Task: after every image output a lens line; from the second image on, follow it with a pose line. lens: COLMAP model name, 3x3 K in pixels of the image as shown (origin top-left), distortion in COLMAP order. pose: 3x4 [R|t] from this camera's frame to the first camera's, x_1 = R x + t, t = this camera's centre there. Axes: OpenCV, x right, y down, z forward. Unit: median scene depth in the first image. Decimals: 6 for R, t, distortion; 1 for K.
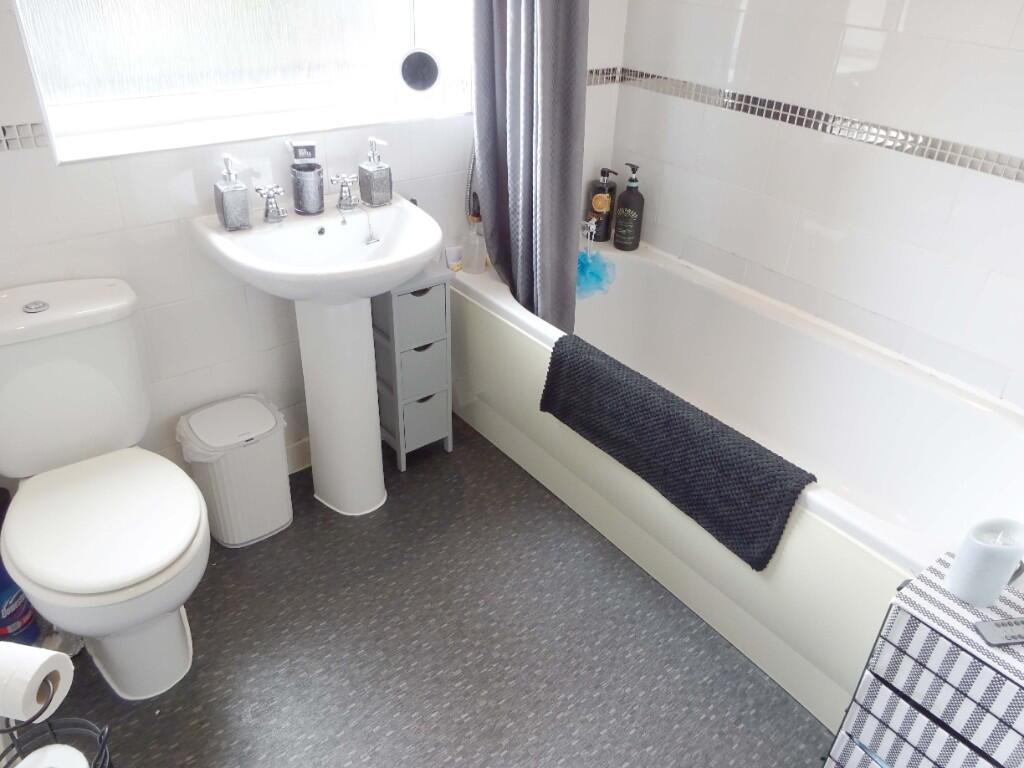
lens RADIAL K [[756.4, 0, 516.1], [0, 756.4, 383.4], [0, 0, 1]] dist [-0.002941, -0.004846]
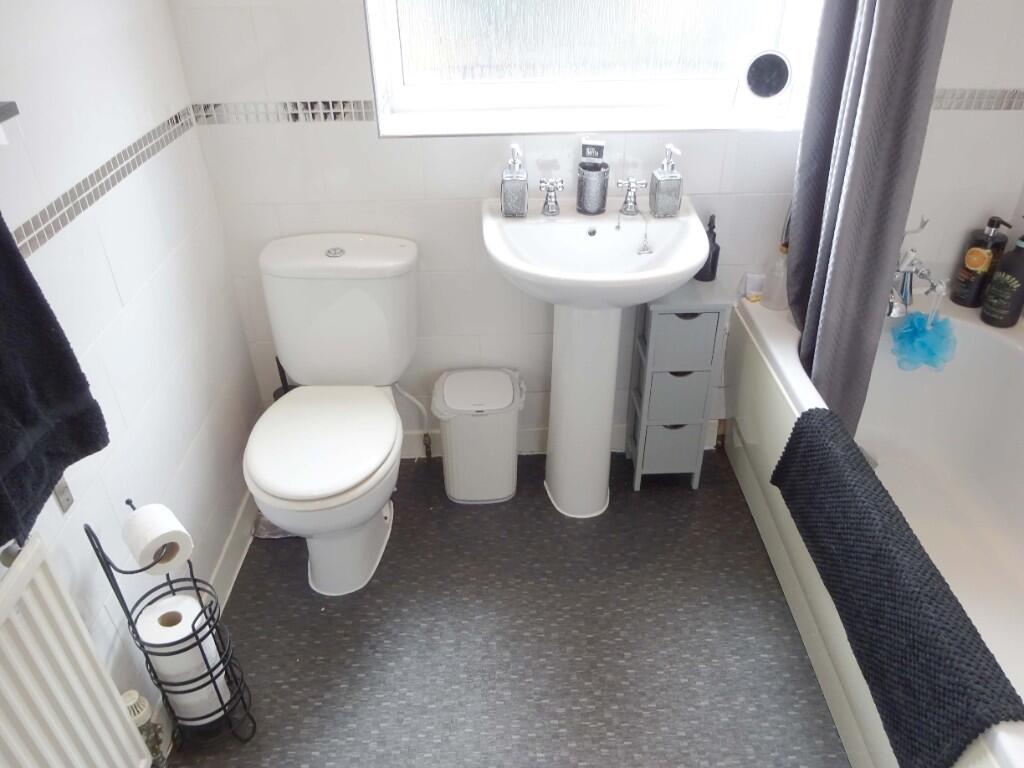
lens RADIAL K [[756.4, 0, 513.3], [0, 756.4, 383.6], [0, 0, 1]] dist [-0.002941, -0.004846]
pose [[0.800034, 0.287834, -0.526400, 0.236420], [-0.275225, 0.955707, 0.104285, -0.087347], [0.533101, 0.061447, 0.843818, 0.124666]]
